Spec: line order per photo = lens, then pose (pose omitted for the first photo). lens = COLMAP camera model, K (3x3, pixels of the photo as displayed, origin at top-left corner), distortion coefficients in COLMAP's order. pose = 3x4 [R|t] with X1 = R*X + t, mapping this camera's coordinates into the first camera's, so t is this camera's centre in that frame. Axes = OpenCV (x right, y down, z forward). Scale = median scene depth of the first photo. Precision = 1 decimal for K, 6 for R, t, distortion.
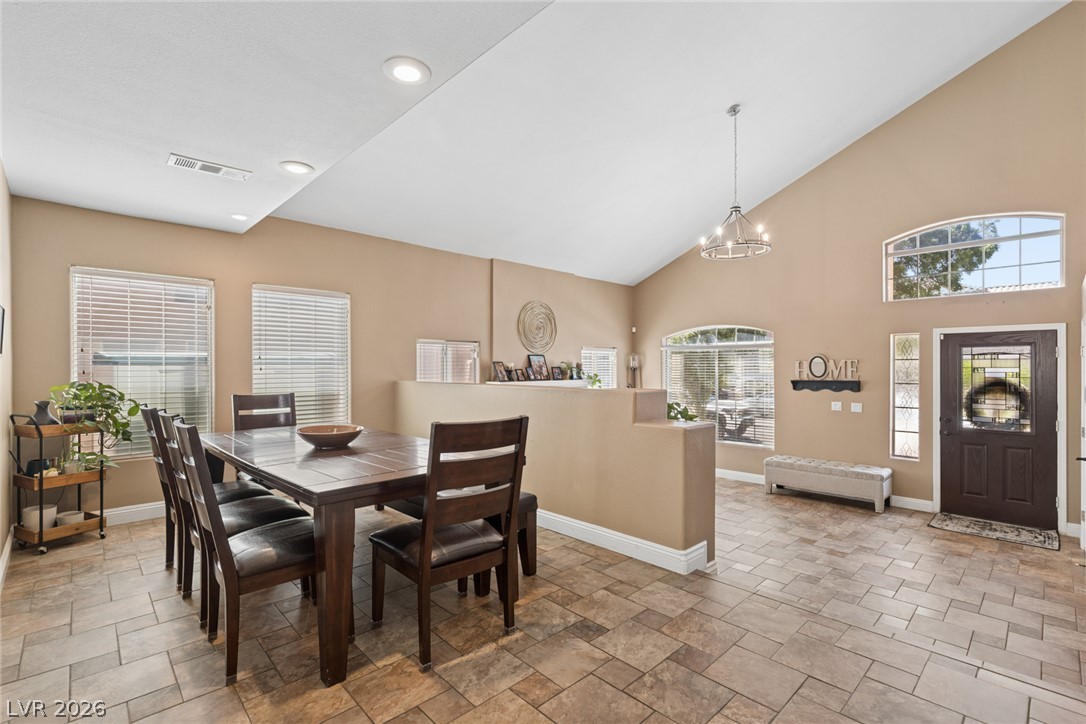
lens RADIAL K [[495.1, 0, 545.6], [0, 495.1, 364.6], [0, 0, 1]] dist [0.006179, 0.000371]
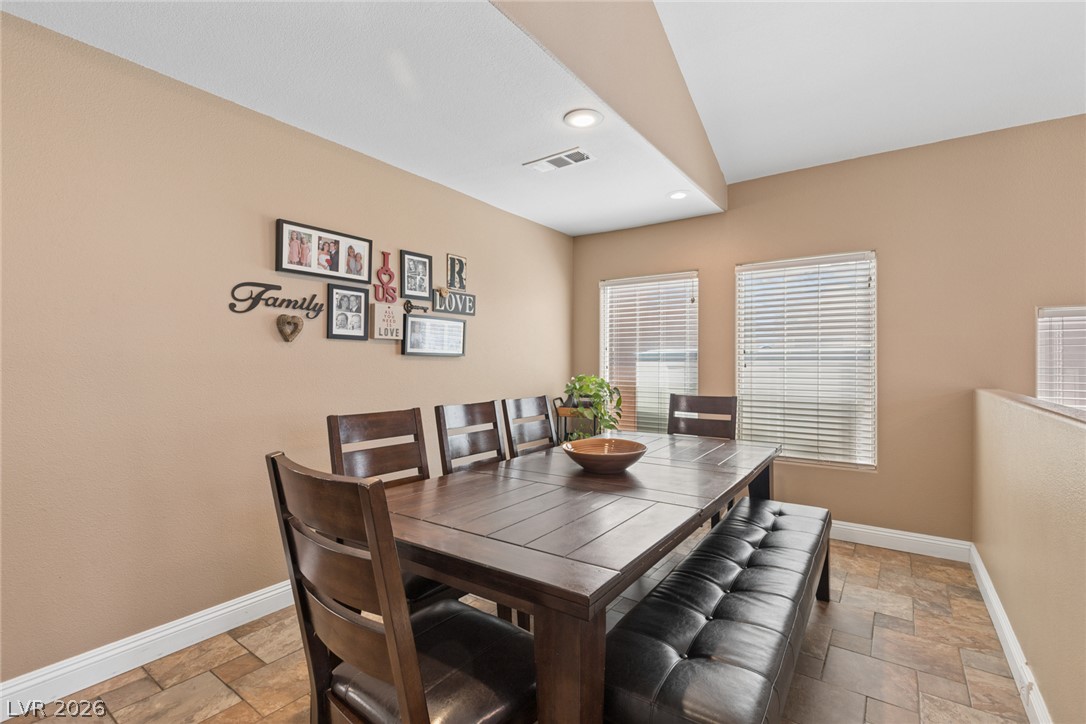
lens RADIAL K [[495.1, 0, 544.2], [0, 495.1, 360.5], [0, 0, 1]] dist [0.006179, 0.000371]
pose [[0.209574, -0.006107, -0.977774, 0.174455], [0.002853, 0.999980, -0.005634, 0.004060], [0.977789, -0.001609, 0.209587, 0.498895]]
